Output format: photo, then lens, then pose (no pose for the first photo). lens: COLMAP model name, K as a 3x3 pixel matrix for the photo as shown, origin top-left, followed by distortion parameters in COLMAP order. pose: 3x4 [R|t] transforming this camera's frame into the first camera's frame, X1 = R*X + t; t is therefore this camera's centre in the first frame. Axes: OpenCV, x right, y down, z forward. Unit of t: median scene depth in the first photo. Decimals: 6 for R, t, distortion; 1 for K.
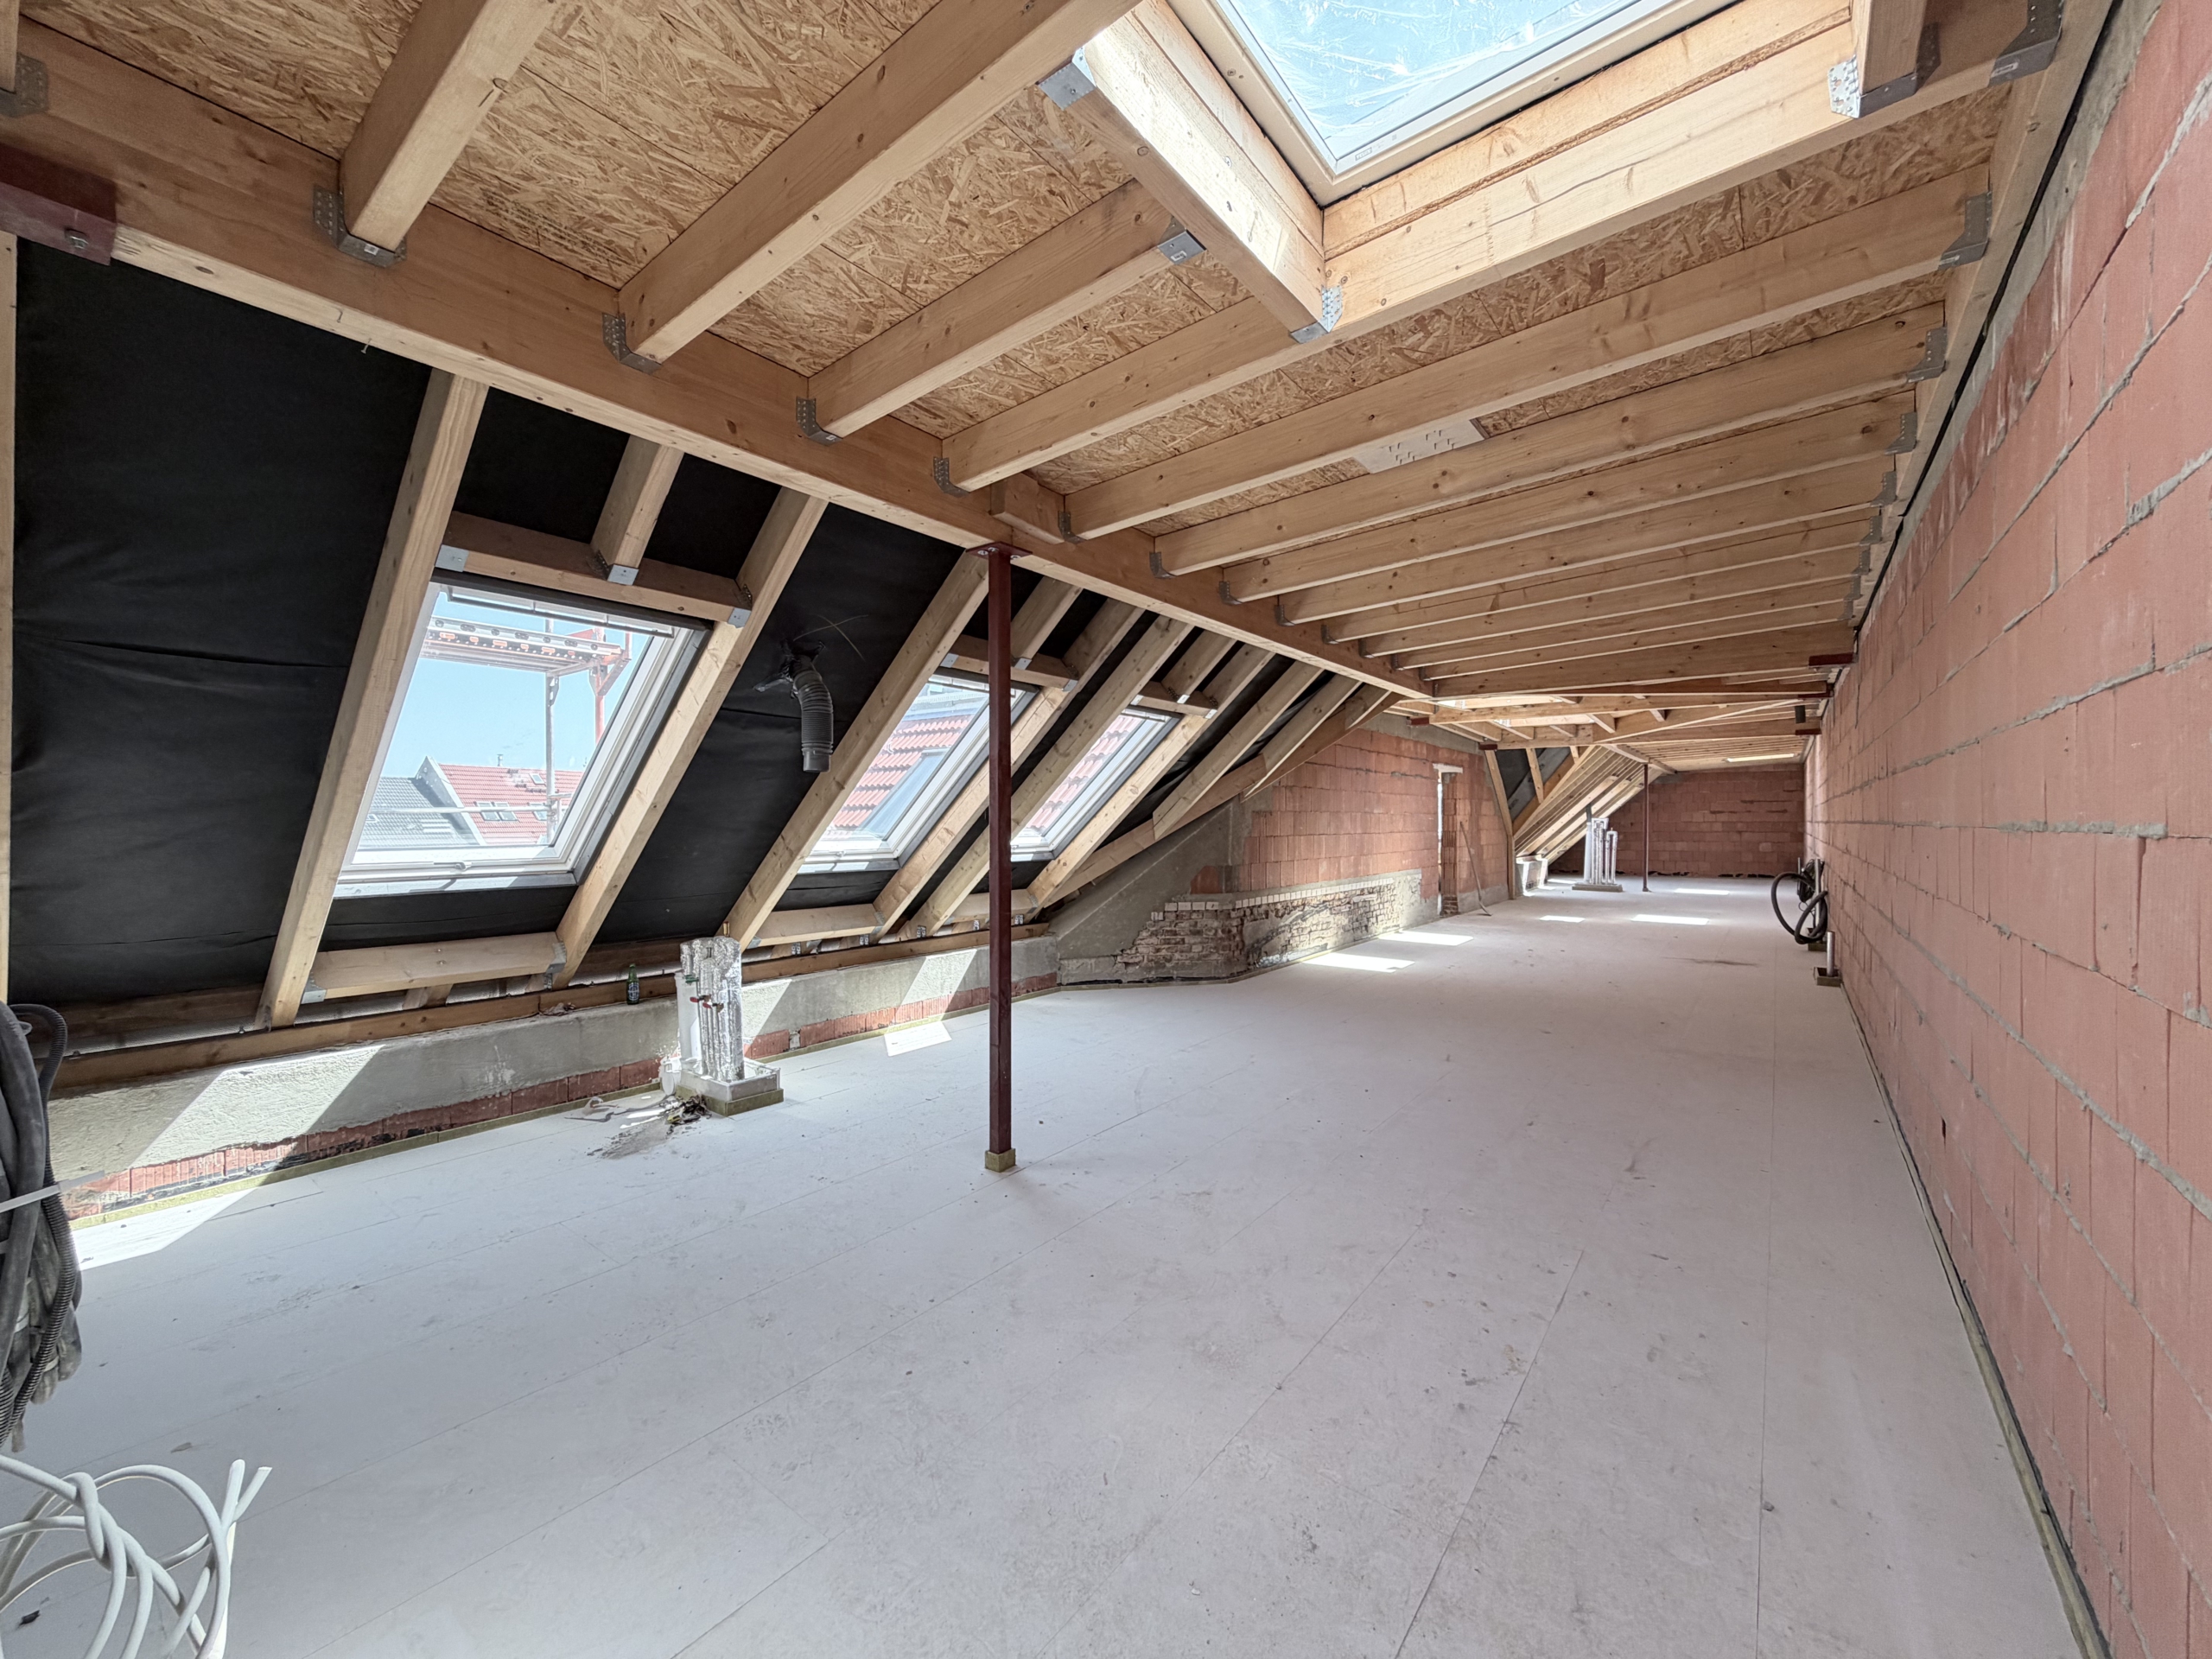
lens RADIAL K [[878.7, 0, 1106.5], [0, 878.7, 828.3], [0, 0, 1]] dist [0.000354, -0.000254]
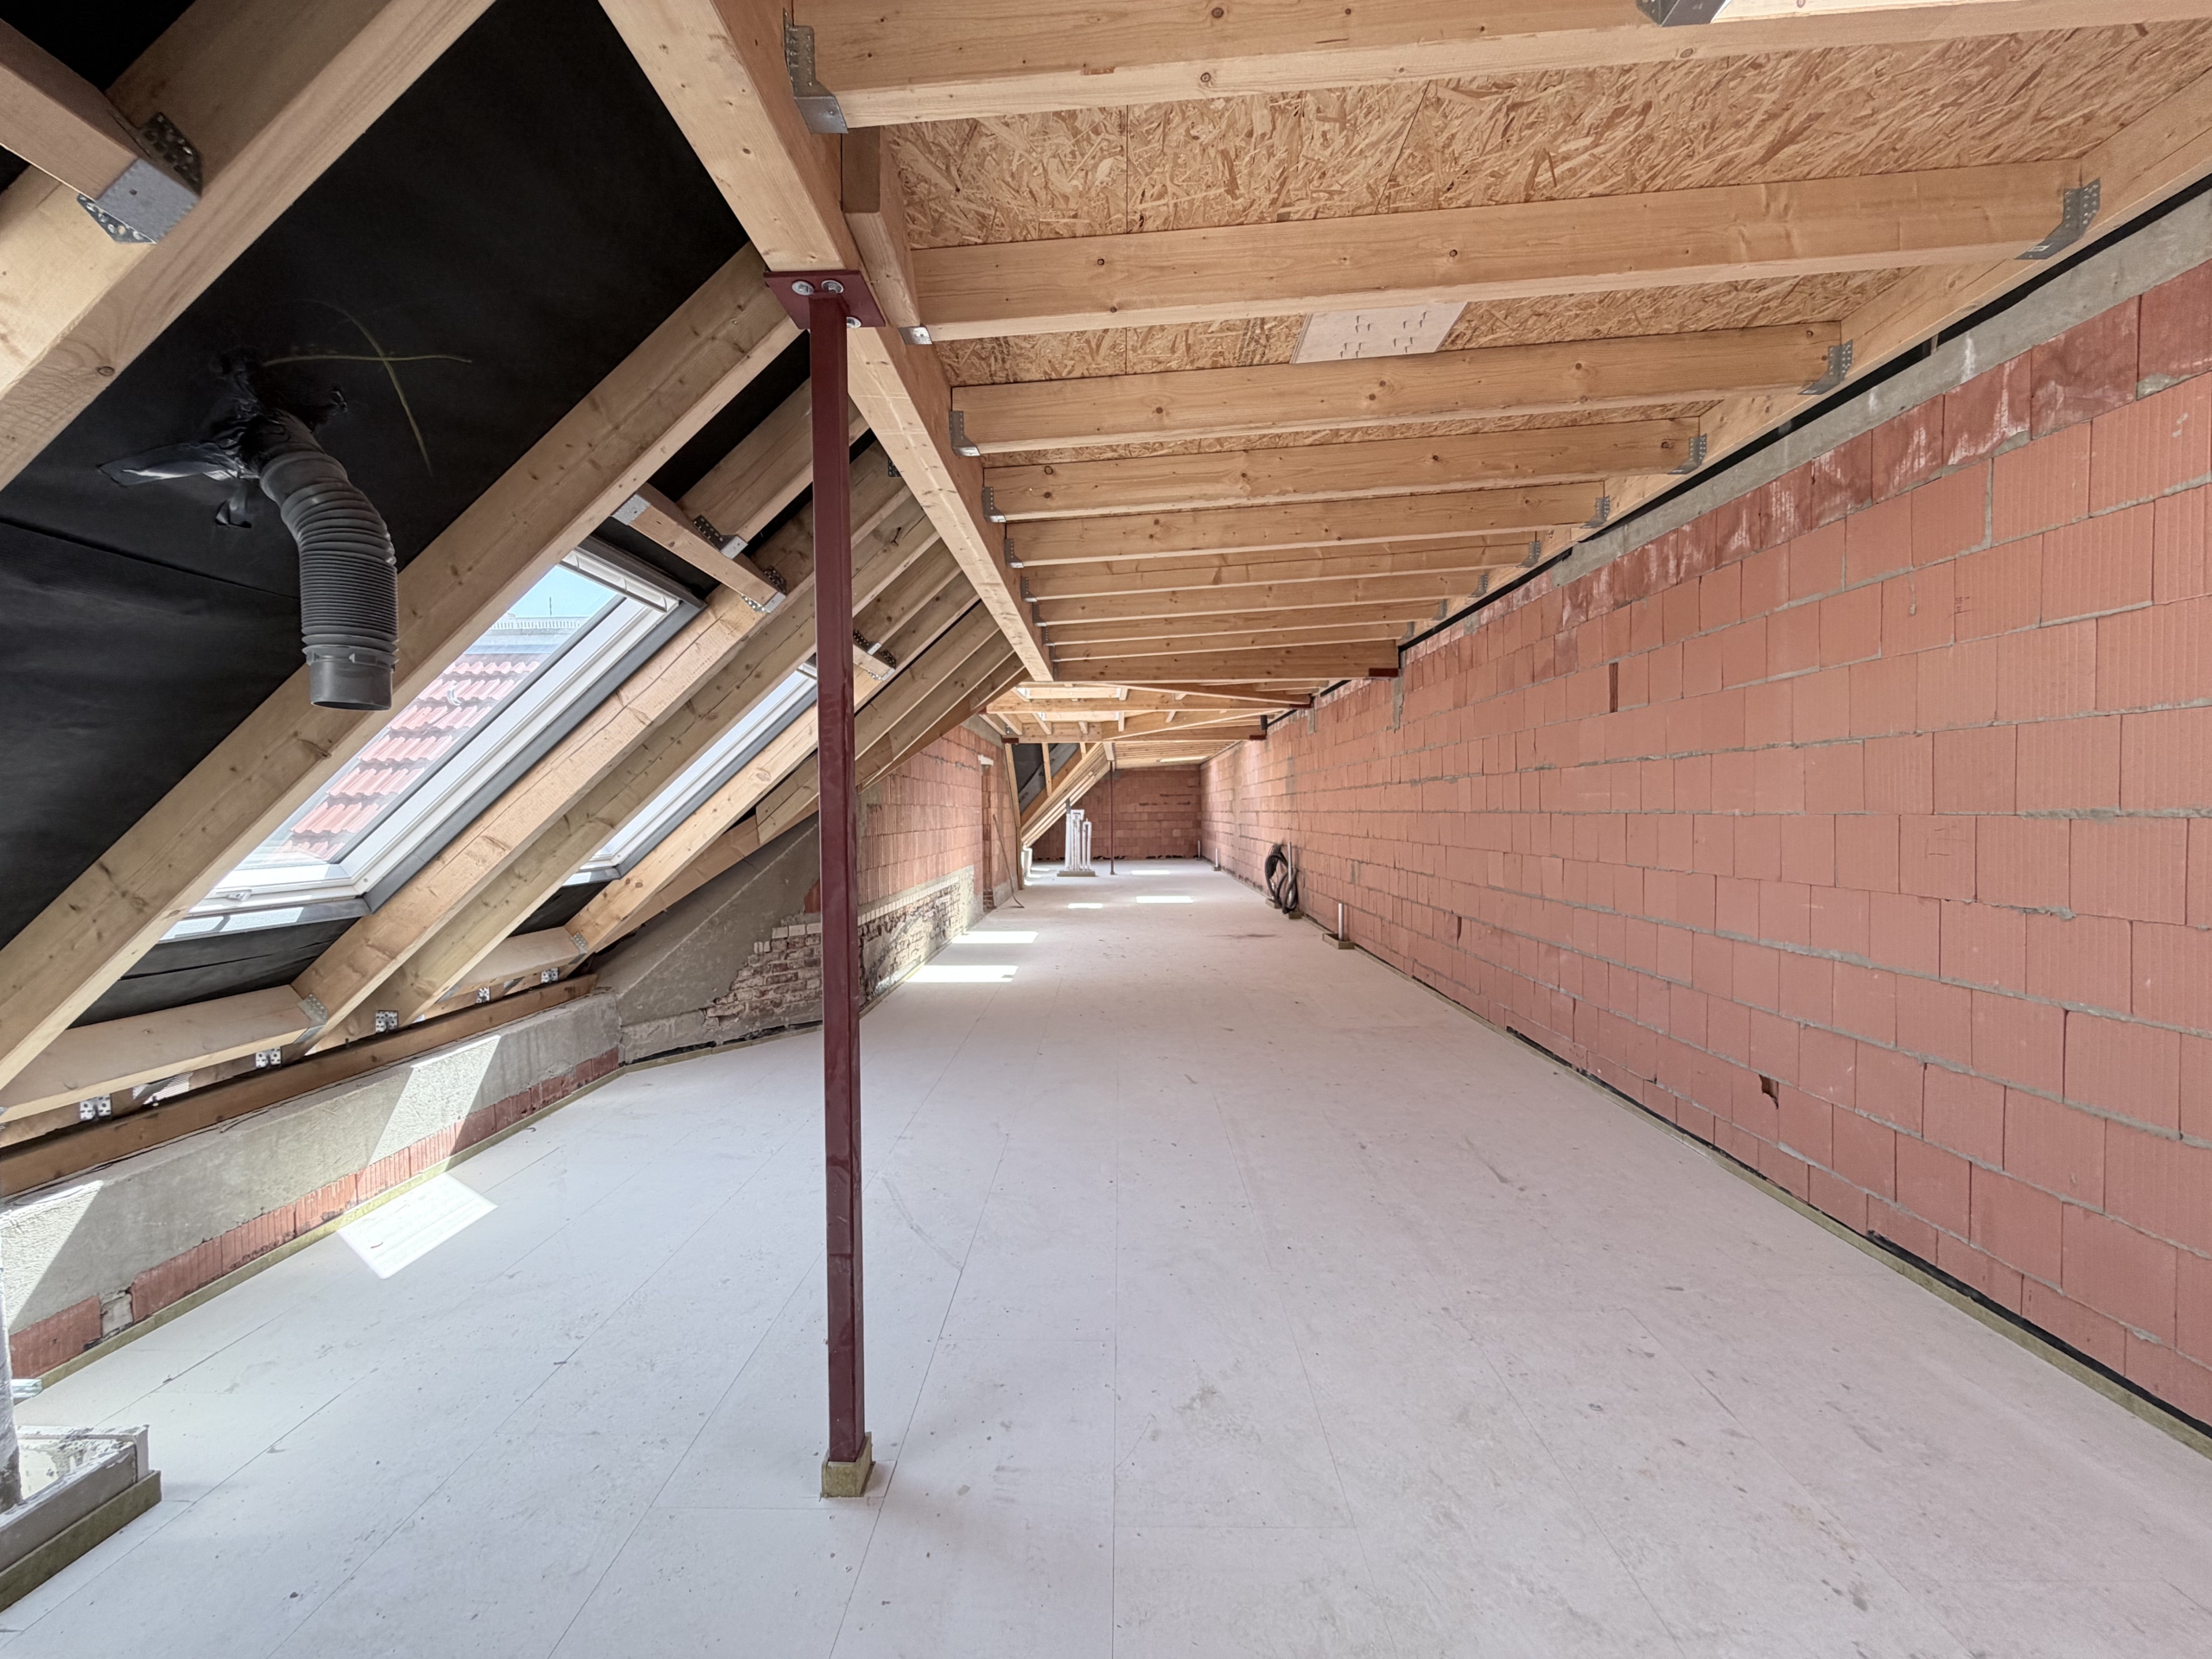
lens RADIAL K [[878.7, 0, 1102.2], [0, 878.7, 829.4], [0, 0, 1]] dist [0.000354, -0.000254]
pose [[0.807342, -0.021027, 0.589709, -0.145405], [0.016107, 0.999778, 0.013596, -0.004356], [-0.589864, -0.001478, 0.807501, 0.235245]]
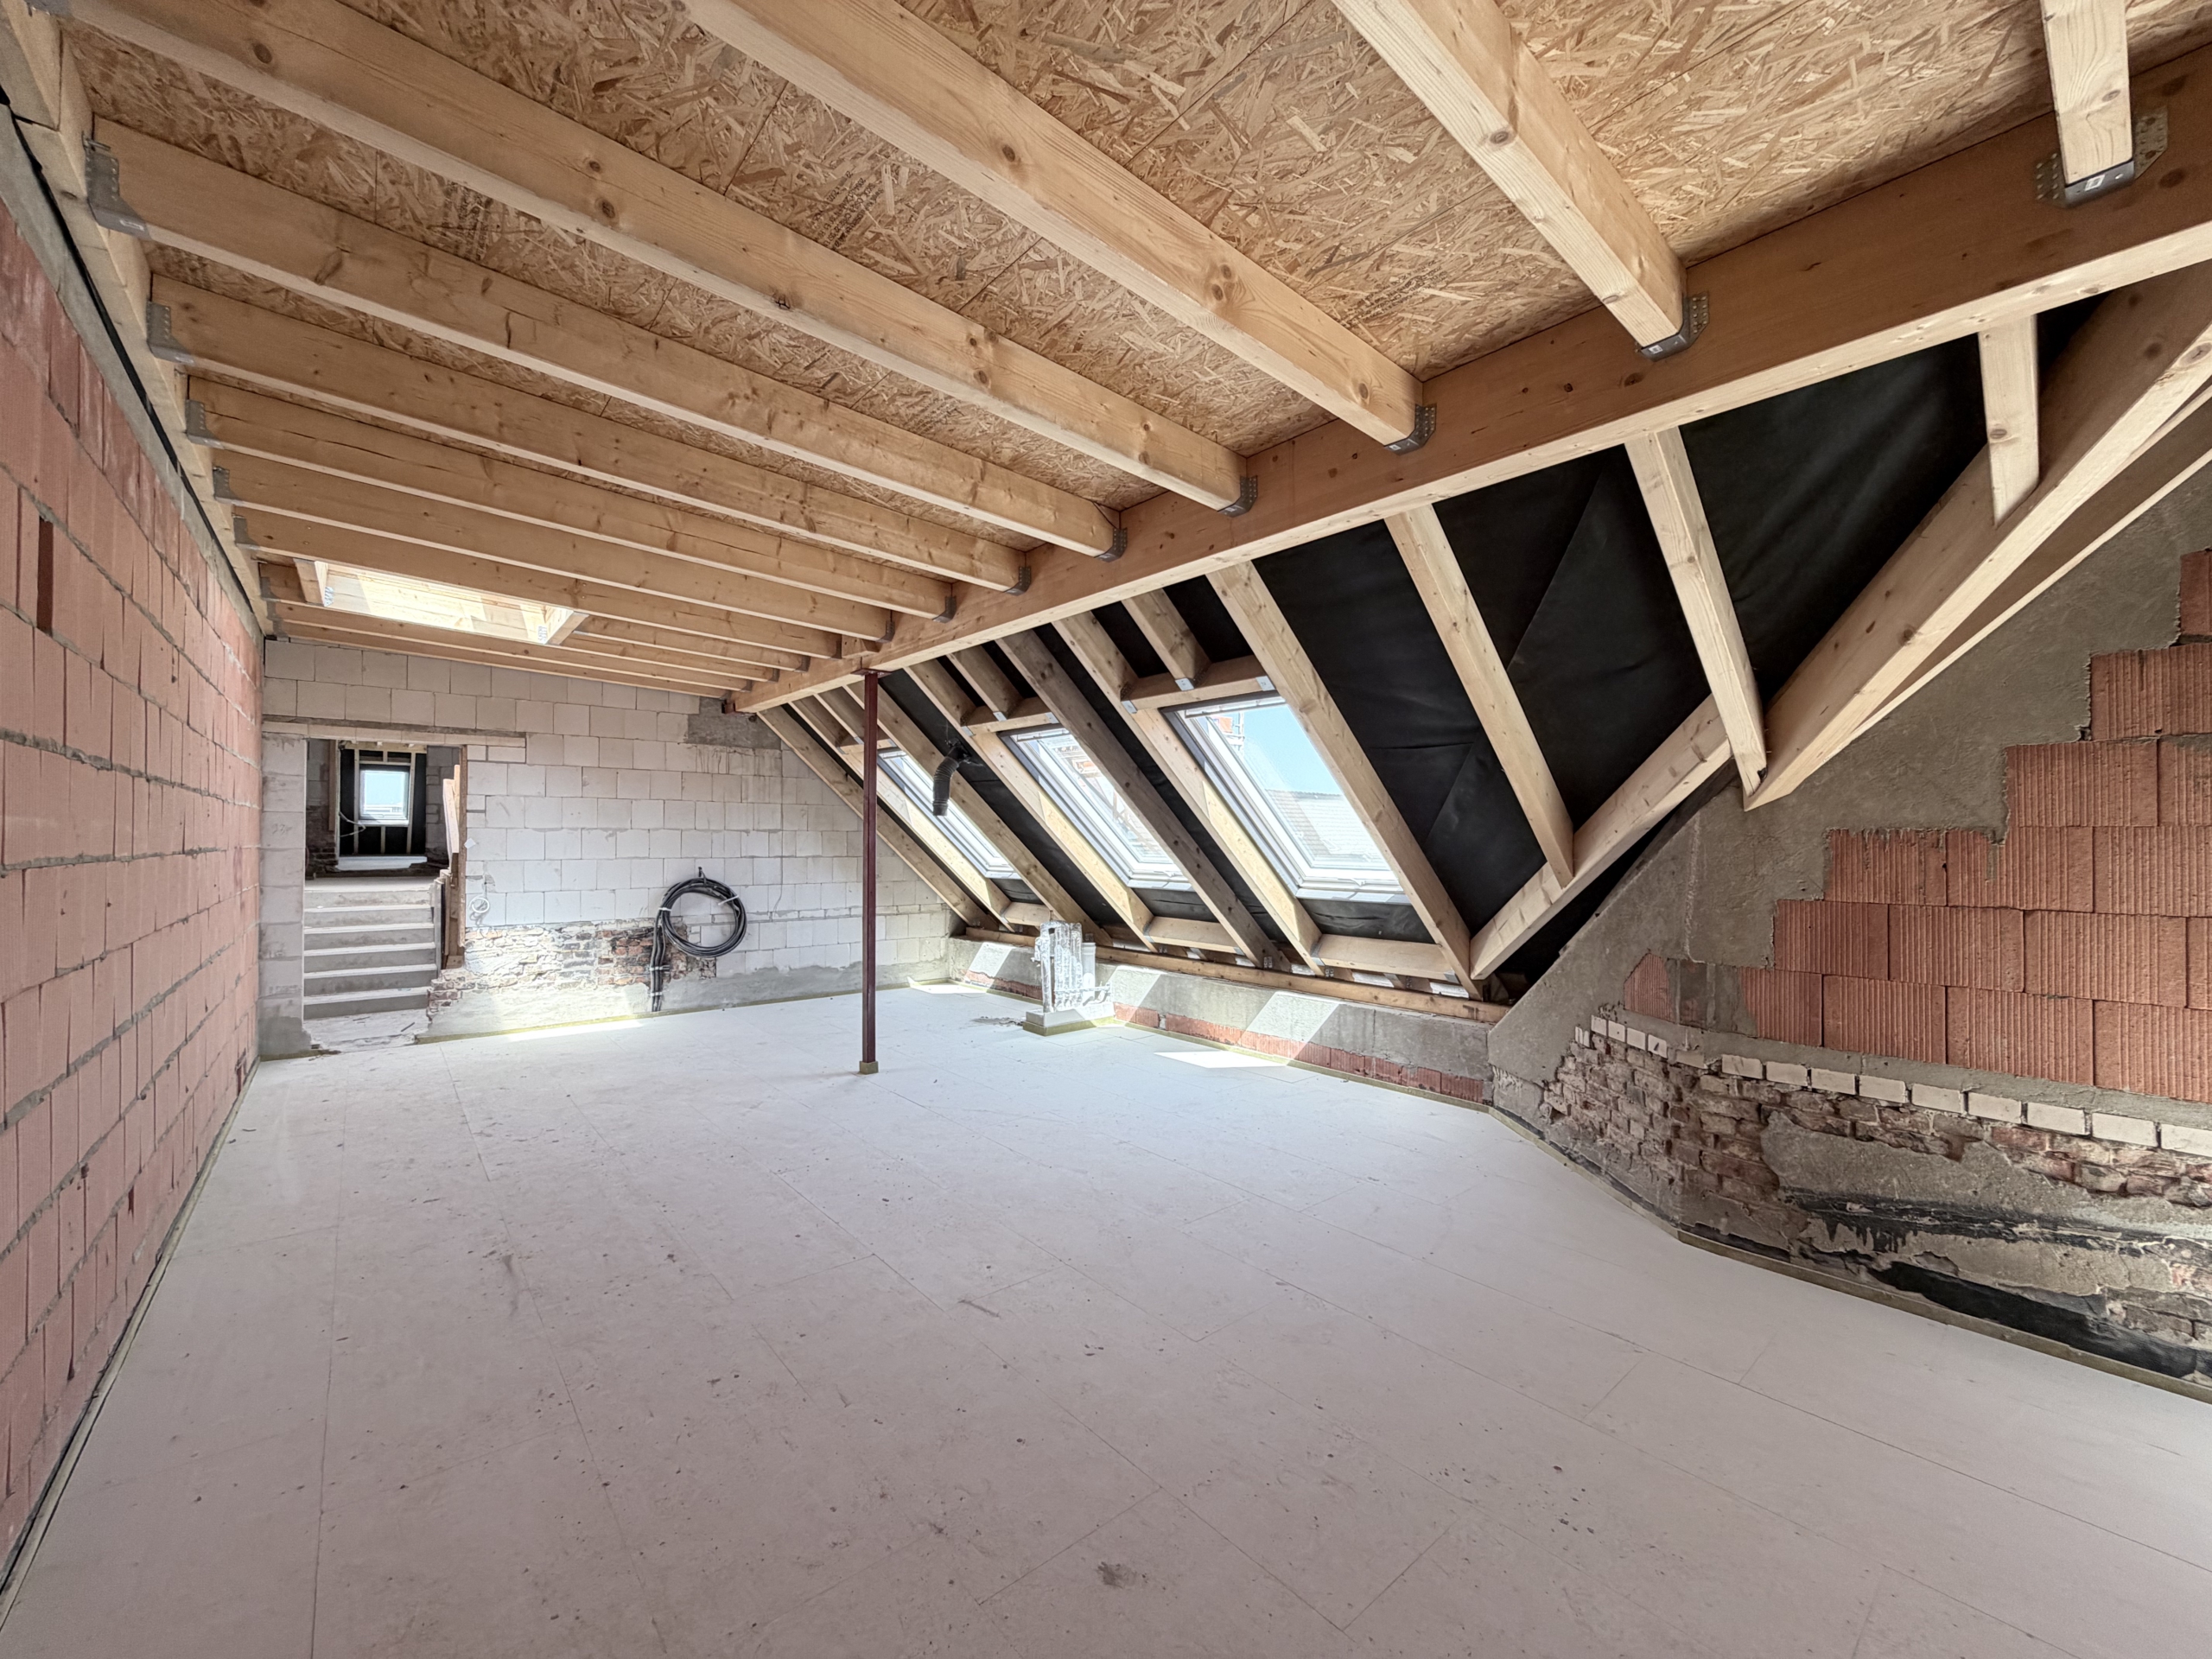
lens RADIAL K [[878.7, 0, 1105.6], [0, 878.7, 807.2], [0, 0, 1]] dist [0.000354, -0.000254]
pose [[-0.213180, -0.038209, -0.976265, 0.632681], [-0.013878, 0.999253, -0.036078, -0.013112], [0.976914, 0.005857, -0.213551, 0.836631]]
